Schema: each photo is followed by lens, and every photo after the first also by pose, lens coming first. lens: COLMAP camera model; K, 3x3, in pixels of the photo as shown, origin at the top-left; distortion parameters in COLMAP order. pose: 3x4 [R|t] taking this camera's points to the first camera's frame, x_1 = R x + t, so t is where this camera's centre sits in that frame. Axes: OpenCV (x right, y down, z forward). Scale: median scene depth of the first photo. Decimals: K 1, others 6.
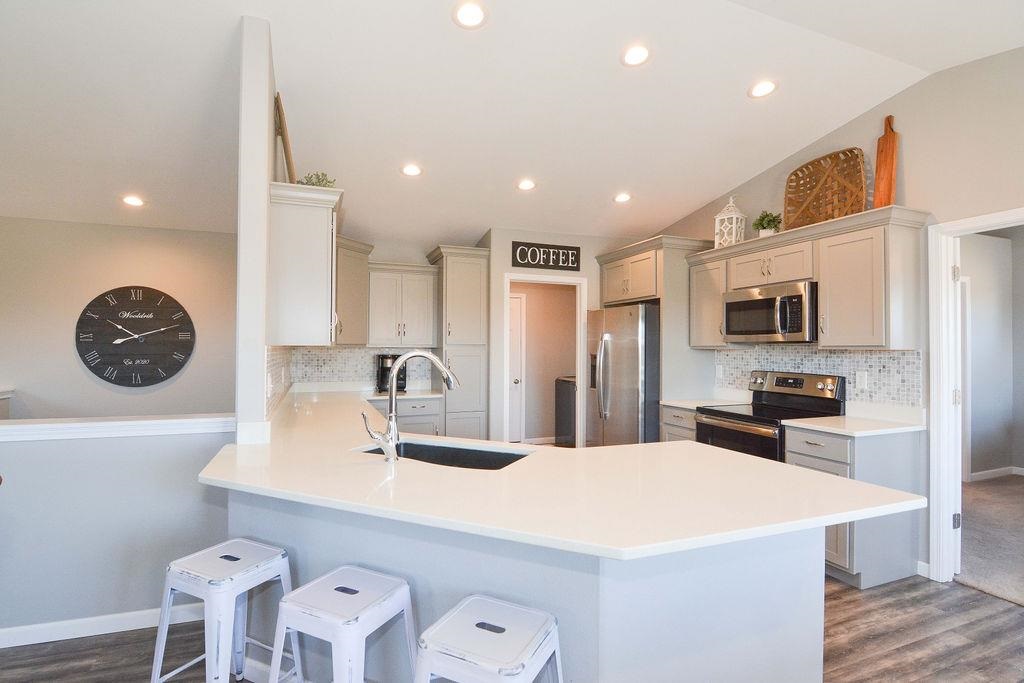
lens RADIAL K [[495.3, 0, 507.3], [0, 495.3, 342.2], [0, 0, 1]] dist [-0.008519, -0.009787]
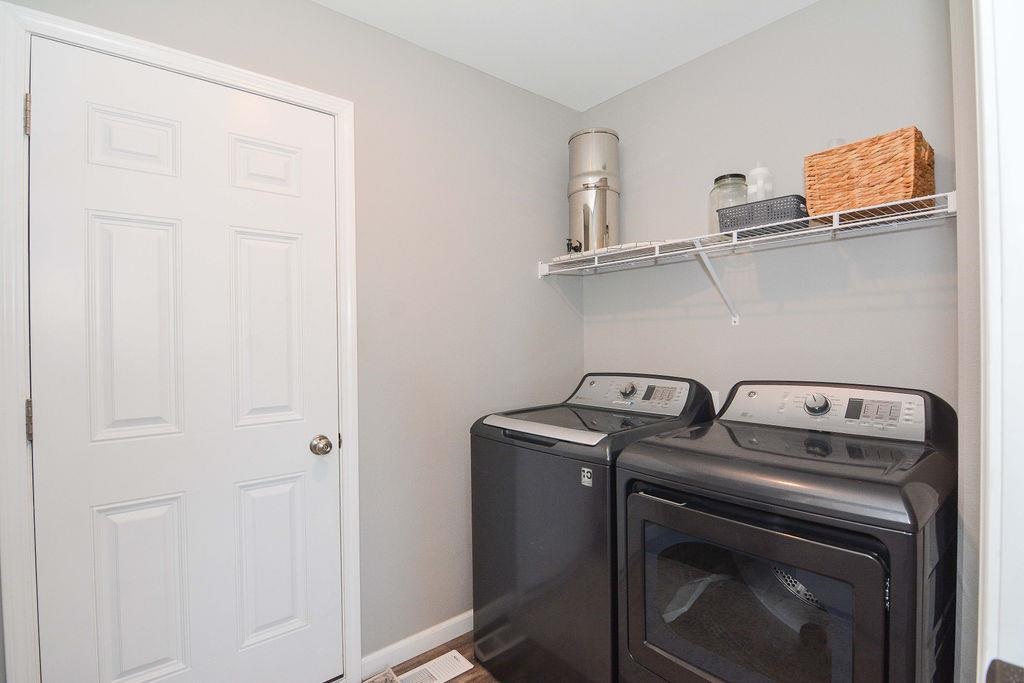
lens RADIAL K [[495.3, 0, 507.3], [0, 495.3, 342.2], [0, 0, 1]] dist [-0.008519, -0.009787]
pose [[0.946703, -0.019113, 0.321540, 0.046716], [0.015094, 0.999774, 0.014986, 0.041978], [-0.321754, -0.009334, 0.946777, 1.229457]]
